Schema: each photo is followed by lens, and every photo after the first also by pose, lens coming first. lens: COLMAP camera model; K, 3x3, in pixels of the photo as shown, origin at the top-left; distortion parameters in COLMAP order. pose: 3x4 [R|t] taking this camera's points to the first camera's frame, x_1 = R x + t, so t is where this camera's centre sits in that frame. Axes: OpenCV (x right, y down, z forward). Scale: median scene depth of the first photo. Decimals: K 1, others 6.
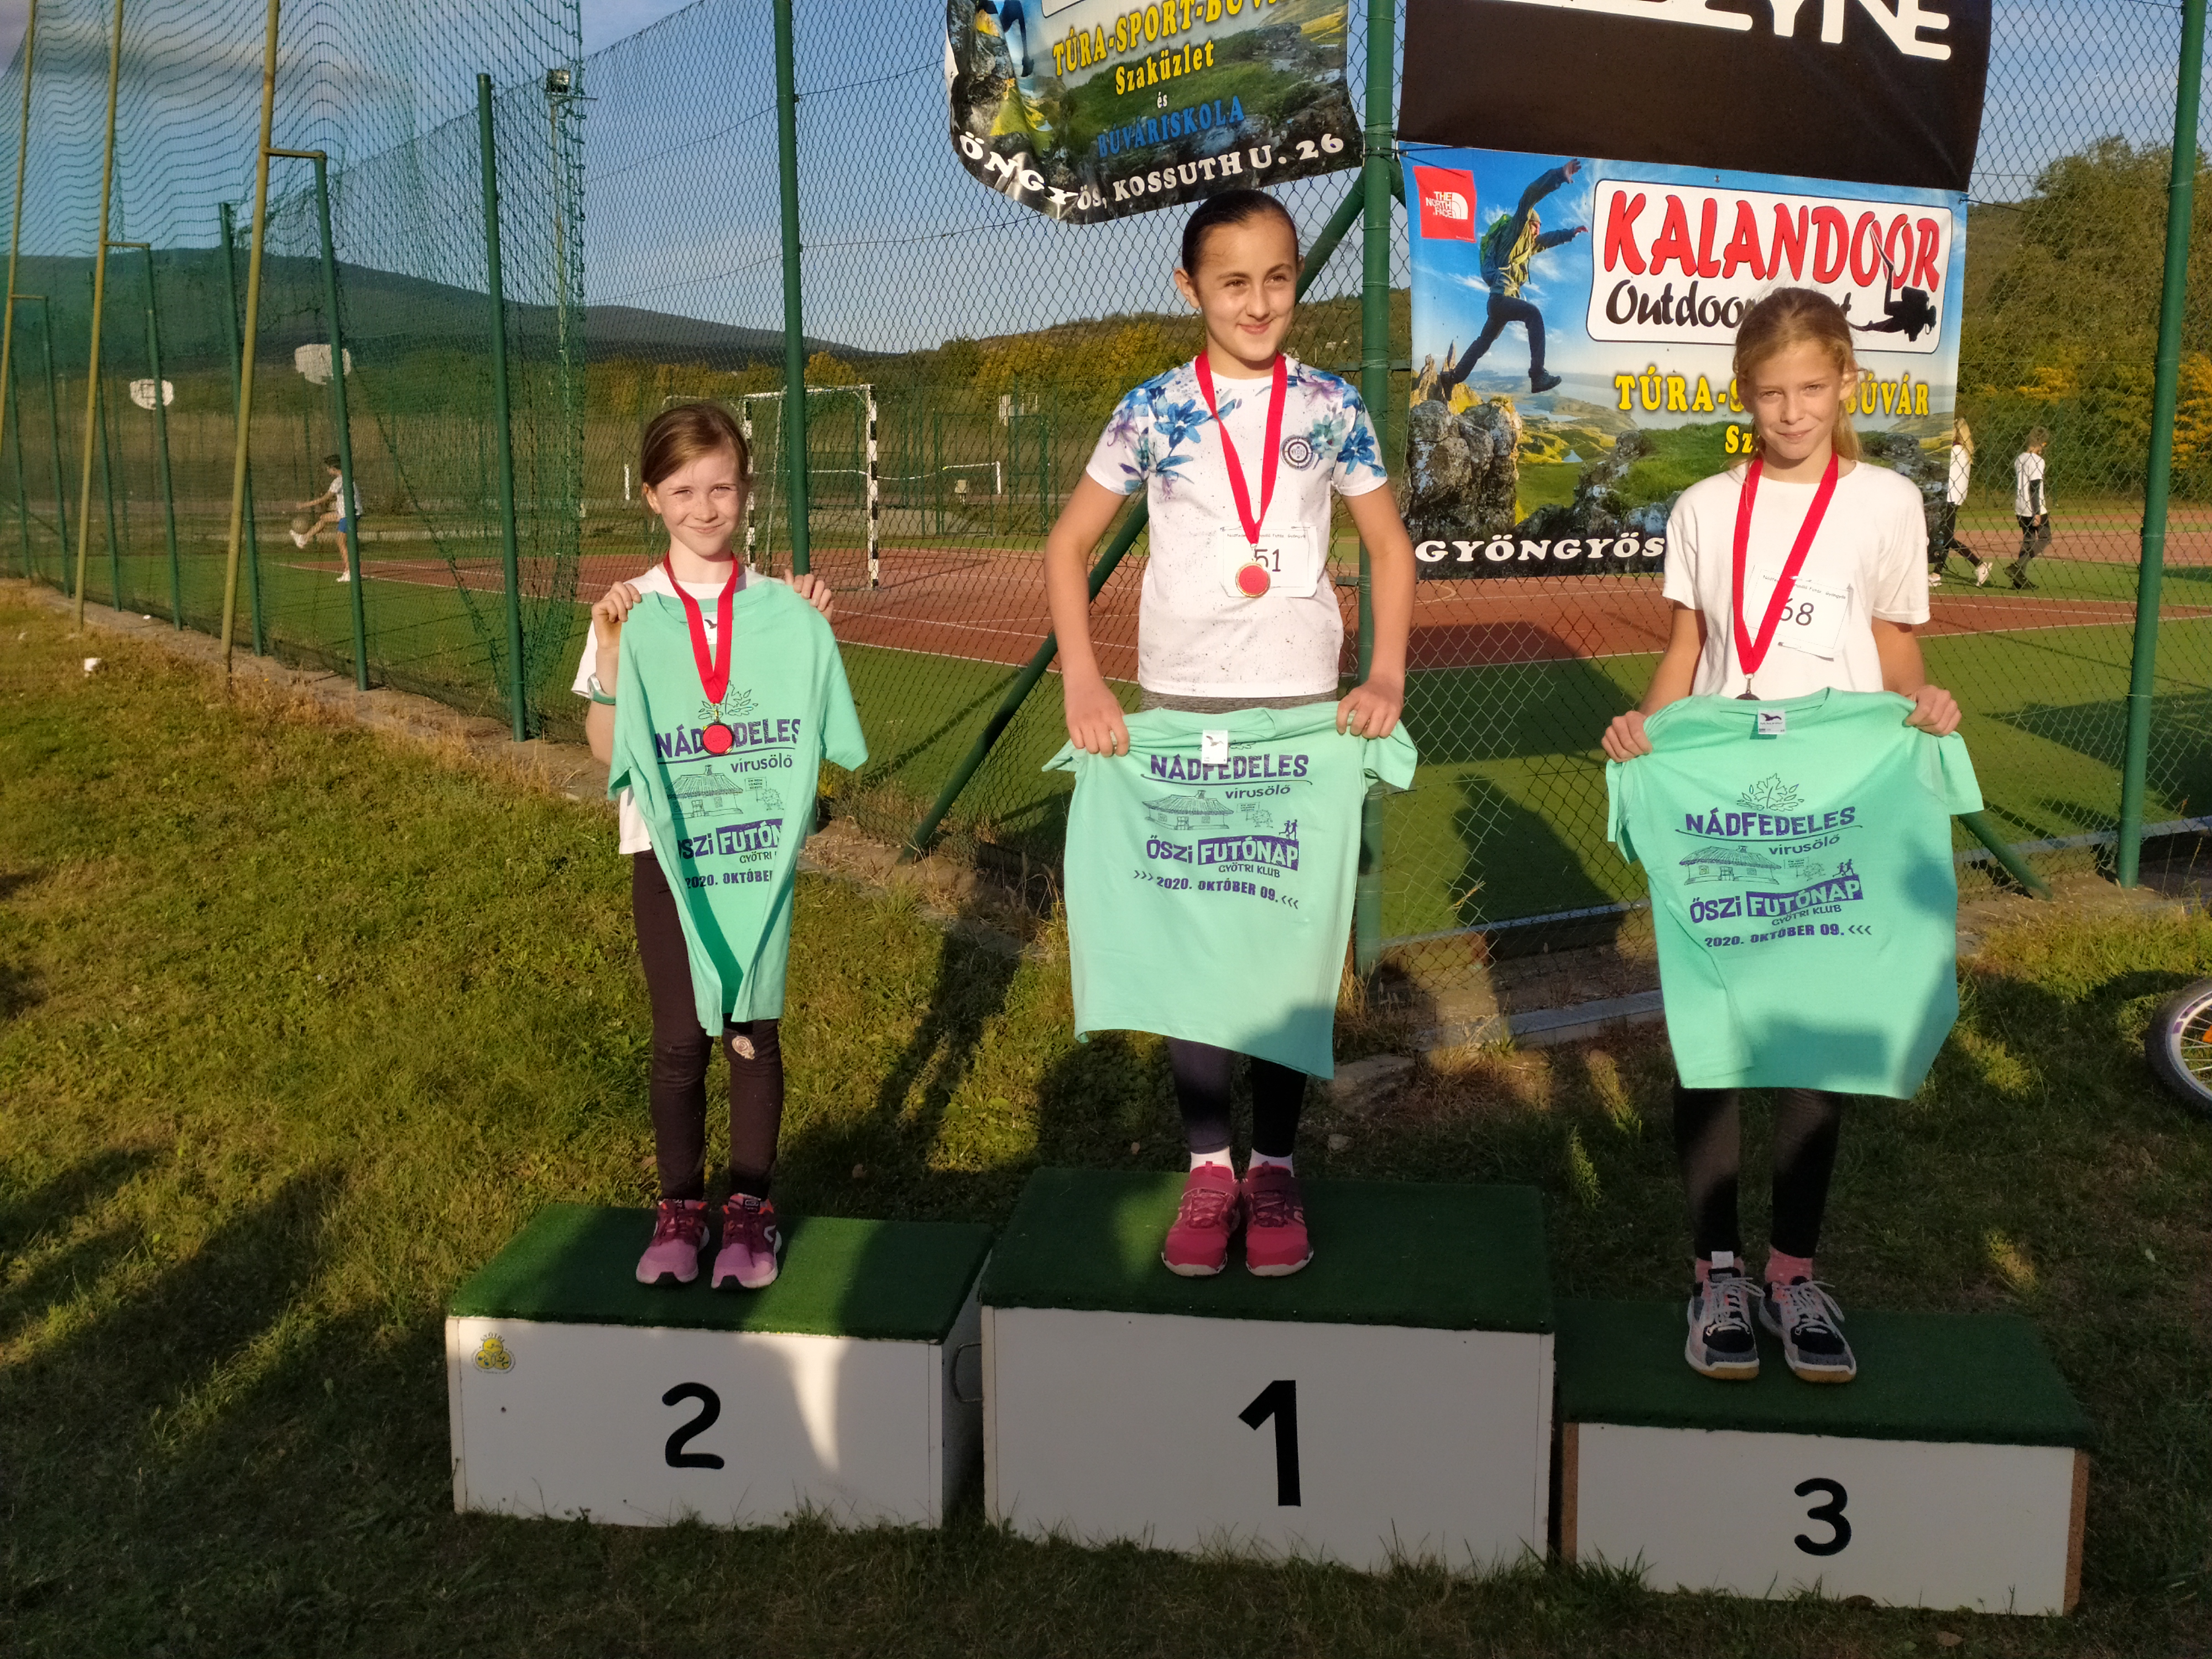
lens RADIAL K [[1933.9, 0, 1098.0], [0, 1933.9, 824.0], [0, 0, 1]] dist [0.018209, -0.017183]
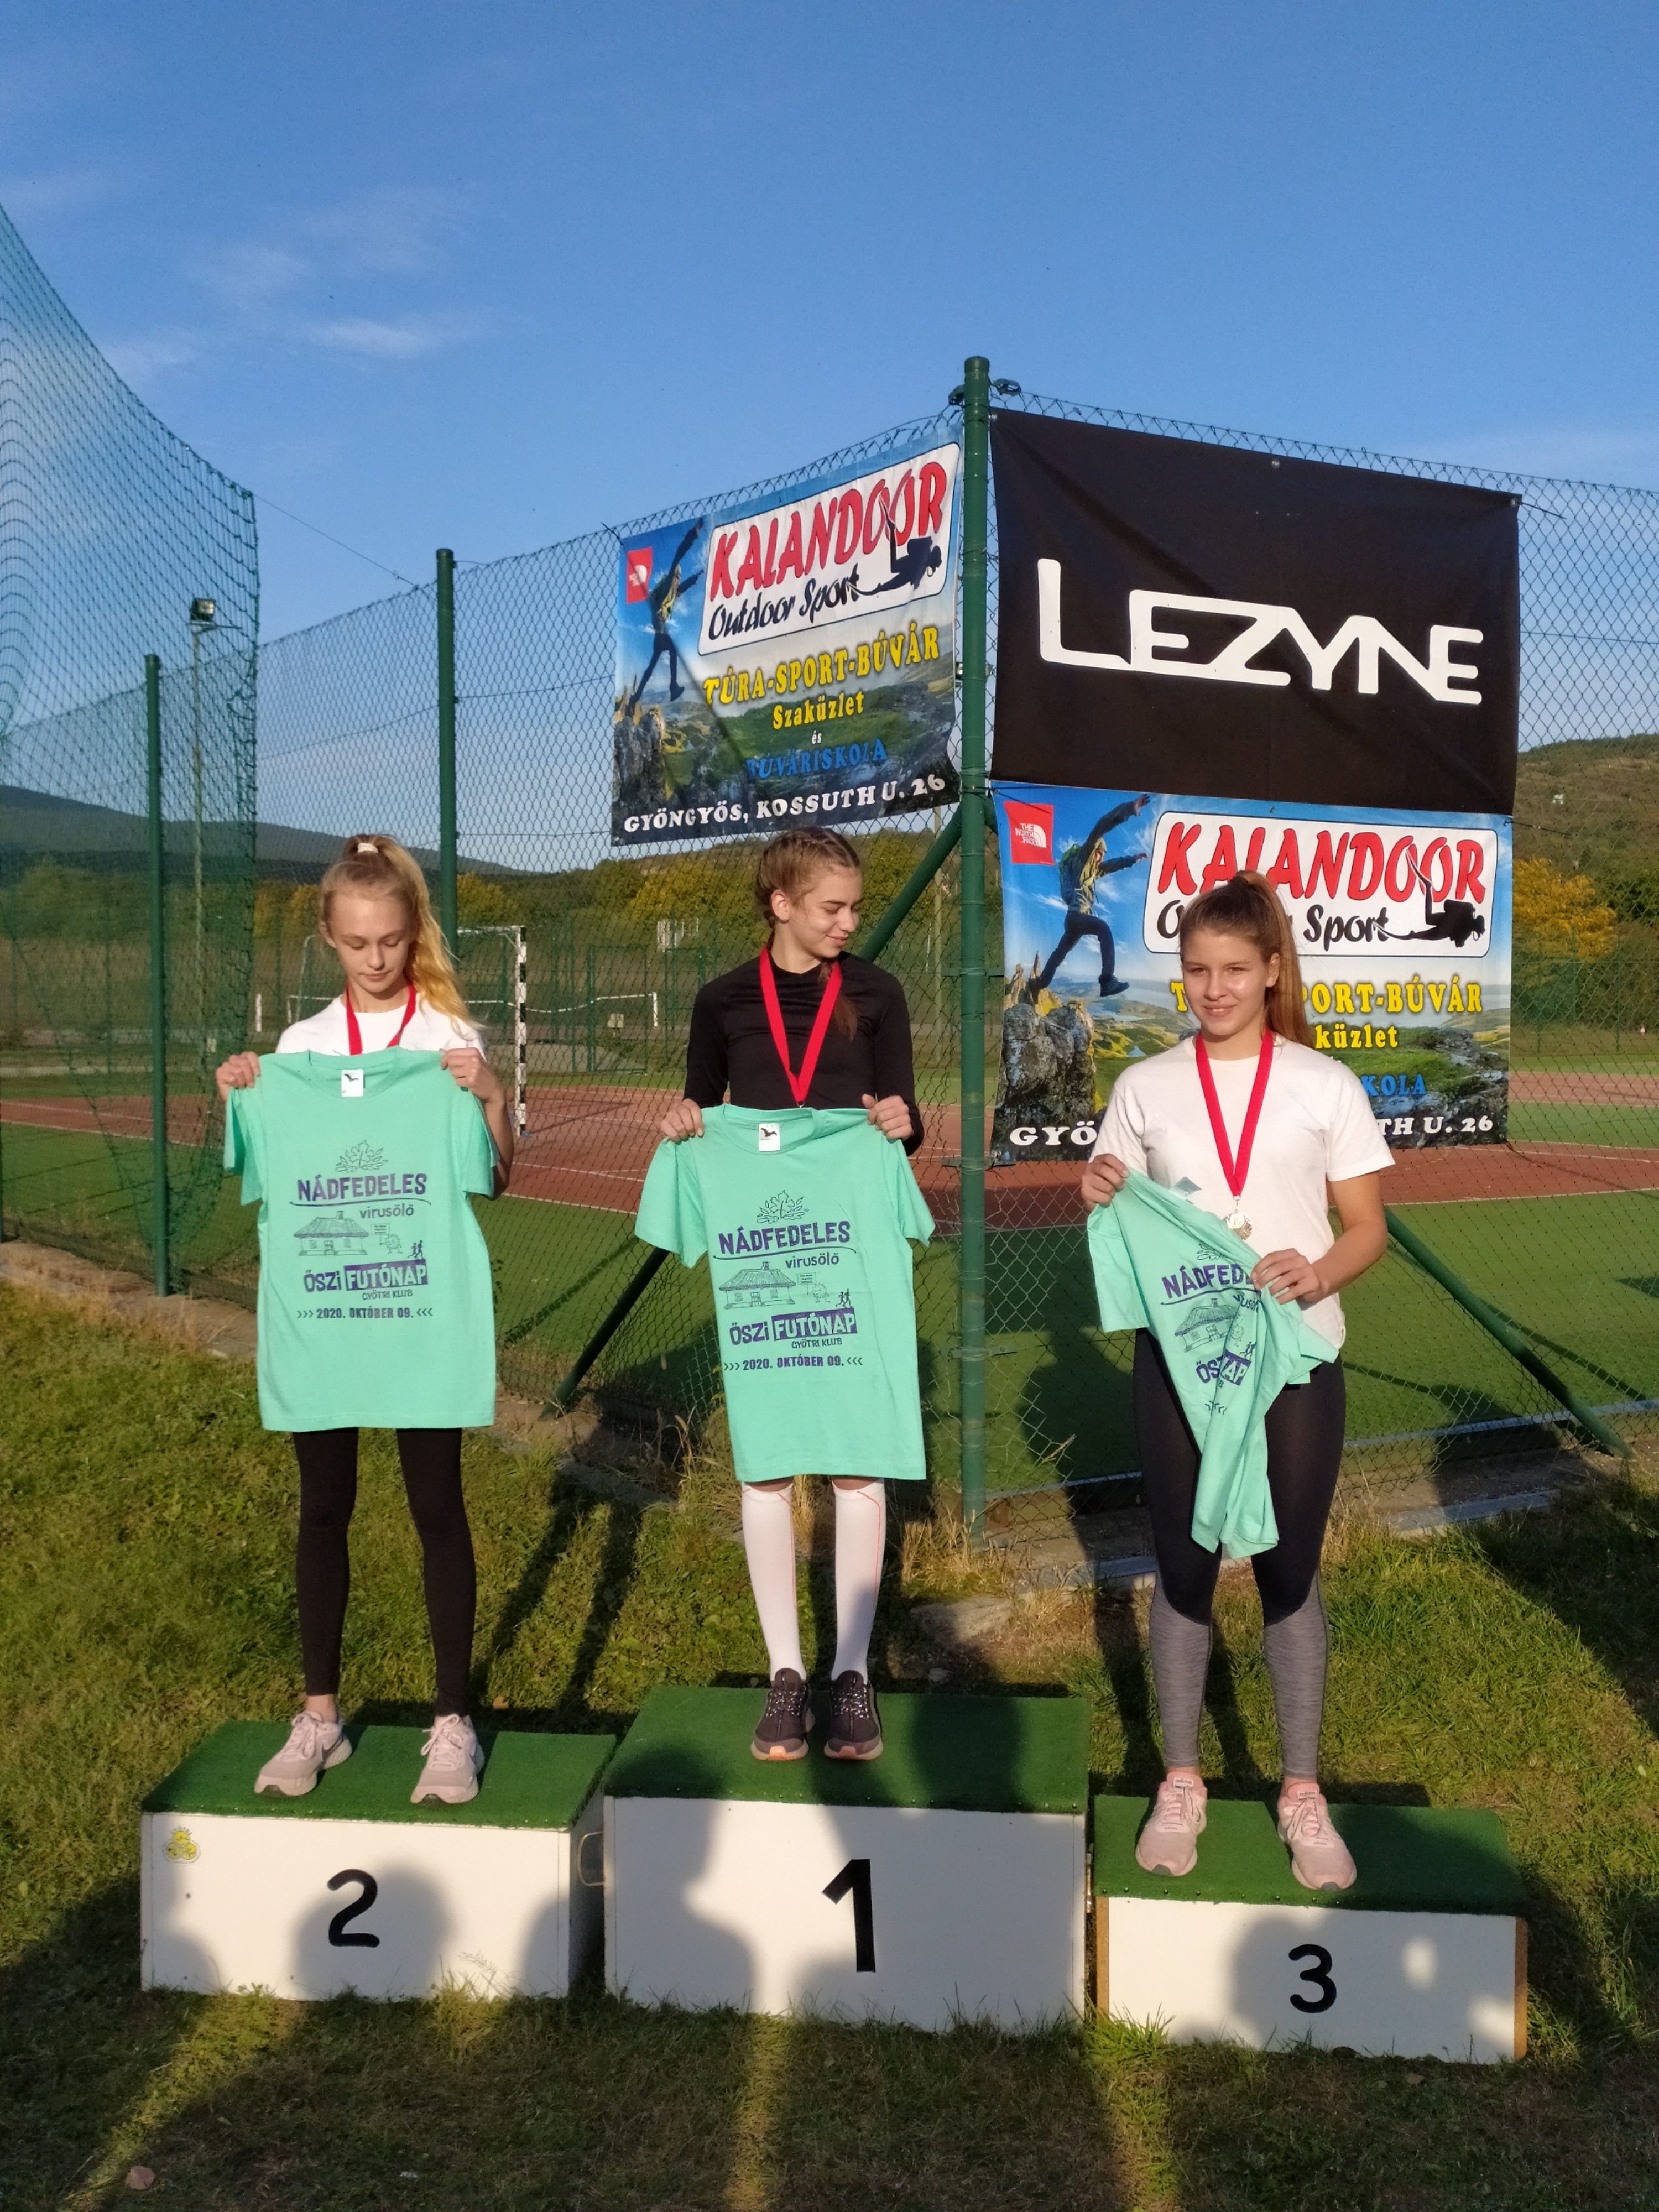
lens RADIAL K [[2368.7, 0, 829.5], [0, 2368.7, 1106.0], [0, 0, 1]] dist [0.064751, -0.006180]
pose [[0.999855, 0.003854, 0.016613, 0.035234], [-0.001950, 0.993580, -0.113114, -0.002988], [-0.016942, 0.113065, 0.993443, -0.339884]]
